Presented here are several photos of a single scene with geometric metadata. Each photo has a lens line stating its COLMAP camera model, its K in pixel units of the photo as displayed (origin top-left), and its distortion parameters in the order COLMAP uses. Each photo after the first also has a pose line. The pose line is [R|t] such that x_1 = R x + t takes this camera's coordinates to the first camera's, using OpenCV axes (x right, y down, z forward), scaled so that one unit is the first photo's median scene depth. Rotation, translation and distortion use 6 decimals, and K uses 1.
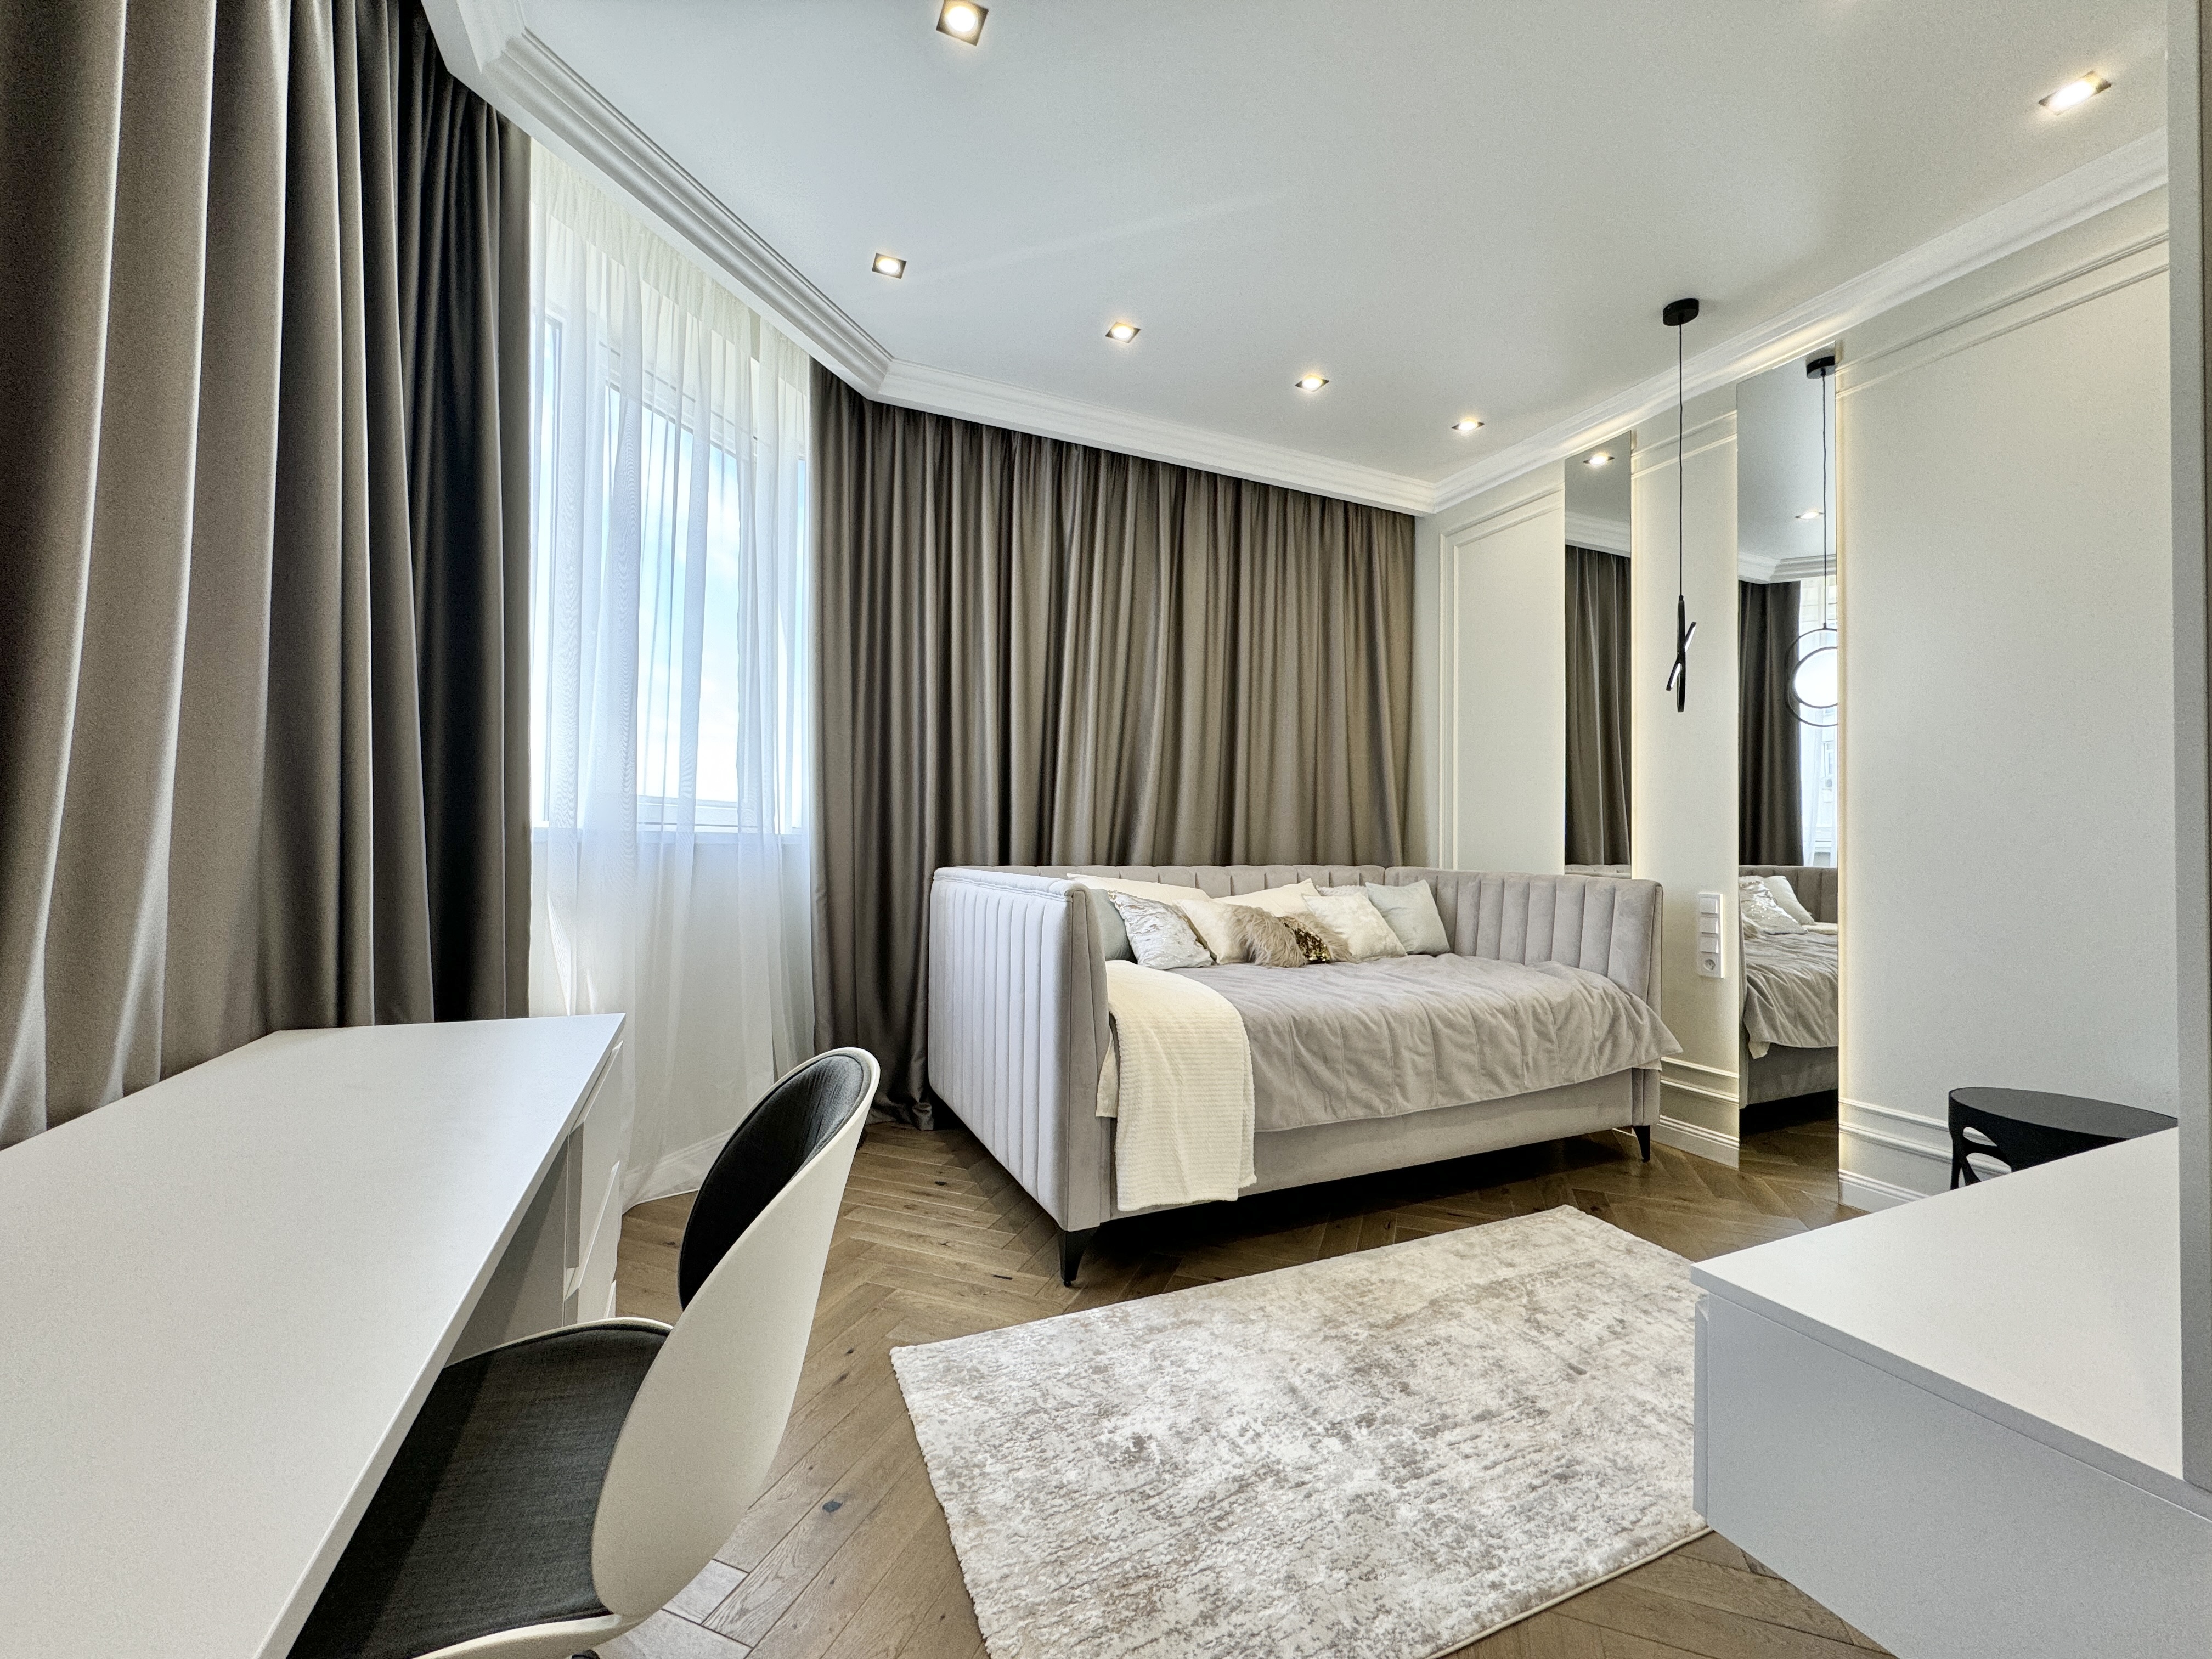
lens RADIAL K [[884.6, 0, 1106.1], [0, 884.6, 825.5], [0, 0, 1]] dist [-0.001149, -0.000220]
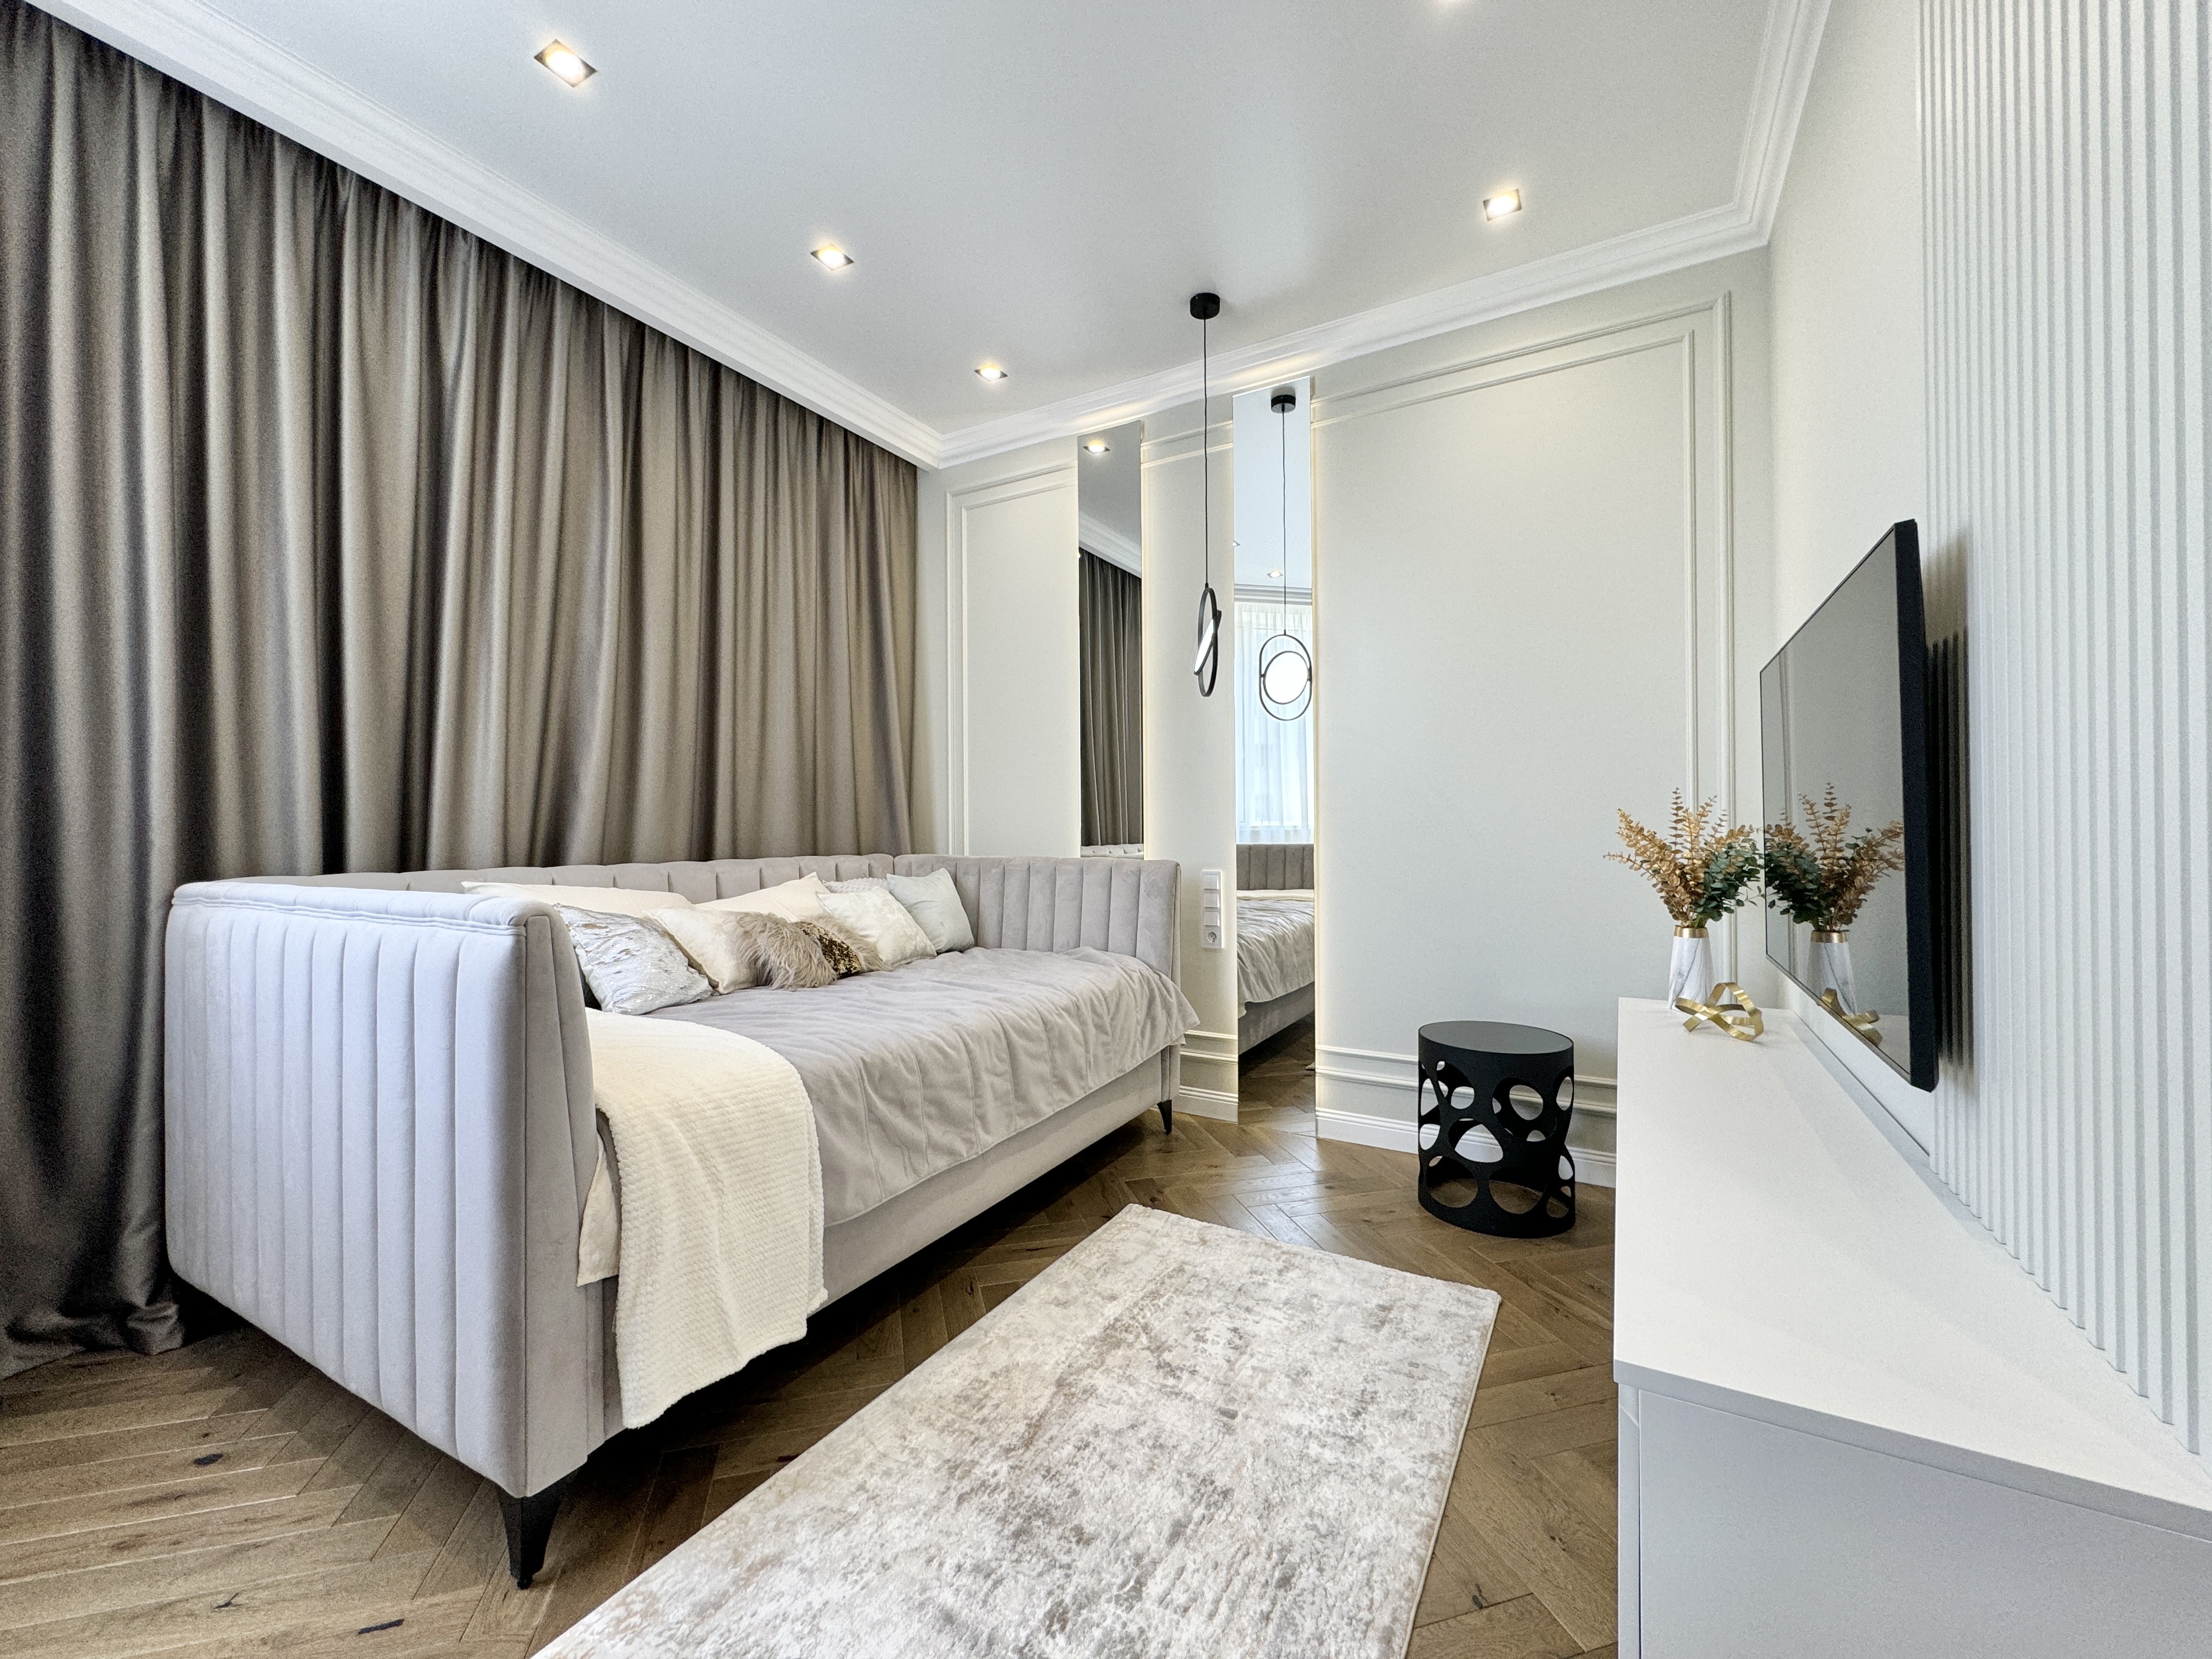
lens RADIAL K [[884.6, 0, 1106.1], [0, 884.6, 825.5], [0, 0, 1]] dist [-0.001149, -0.000220]
pose [[0.806926, -0.012912, 0.590512, -0.059020], [0.003809, 0.999854, 0.016658, 0.004777], [-0.590640, -0.011192, 0.806857, 0.247208]]
